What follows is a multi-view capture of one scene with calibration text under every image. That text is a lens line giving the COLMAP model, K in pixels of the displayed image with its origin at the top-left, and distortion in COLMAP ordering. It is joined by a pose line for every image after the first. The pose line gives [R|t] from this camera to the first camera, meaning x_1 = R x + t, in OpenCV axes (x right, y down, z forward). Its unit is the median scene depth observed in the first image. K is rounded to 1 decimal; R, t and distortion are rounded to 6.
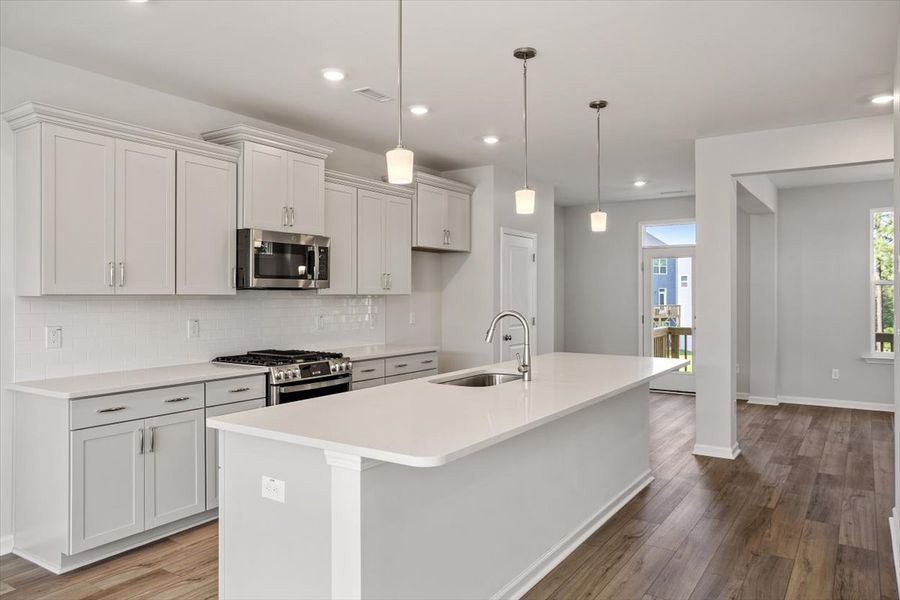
lens RADIAL K [[626.5, 0, 457.2], [0, 626.5, 301.9], [0, 0, 1]] dist [0.009484, 0.004433]
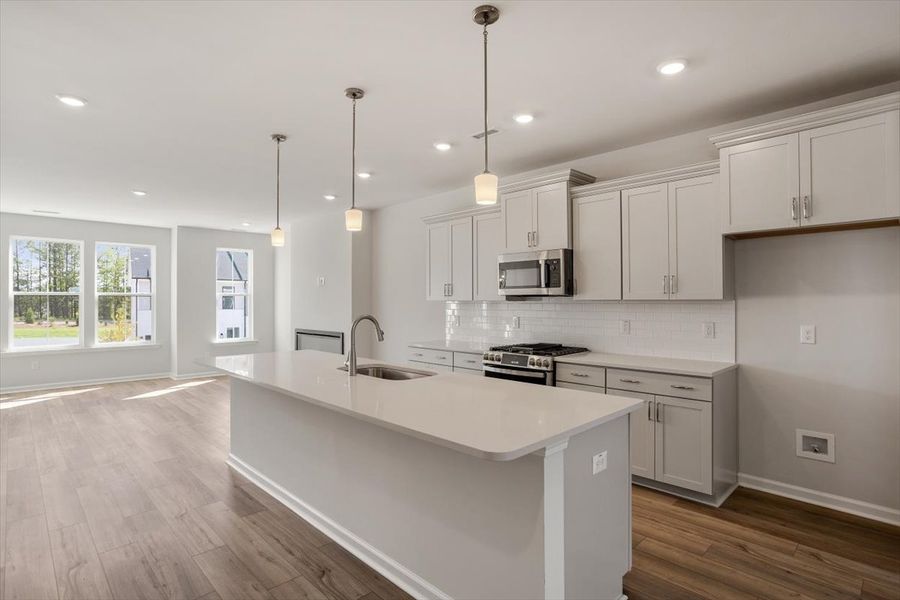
lens RADIAL K [[455.2, 0, 449.6], [0, 455.2, 316.4], [0, 0, 1]] dist [-0.006520, -0.000141]
pose [[-0.223876, 0.034773, -0.973997, 0.646432], [-0.008152, 0.999262, 0.037548, -0.012230], [0.974583, 0.016347, -0.223428, 0.994226]]
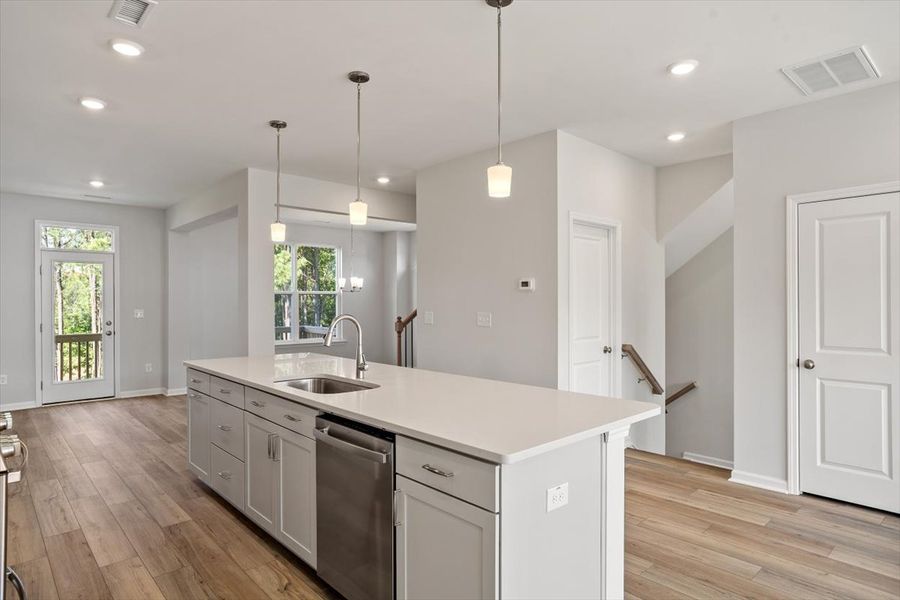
lens RADIAL K [[514.9, 0, 459.2], [0, 514.9, 299.2], [0, 0, 1]] dist [-0.016602, 0.000420]
pose [[0.228639, 0.006293, 0.973491, -0.523171], [0.013146, 0.999868, -0.009551, 0.001132], [-0.973422, 0.014982, 0.228527, 0.461271]]
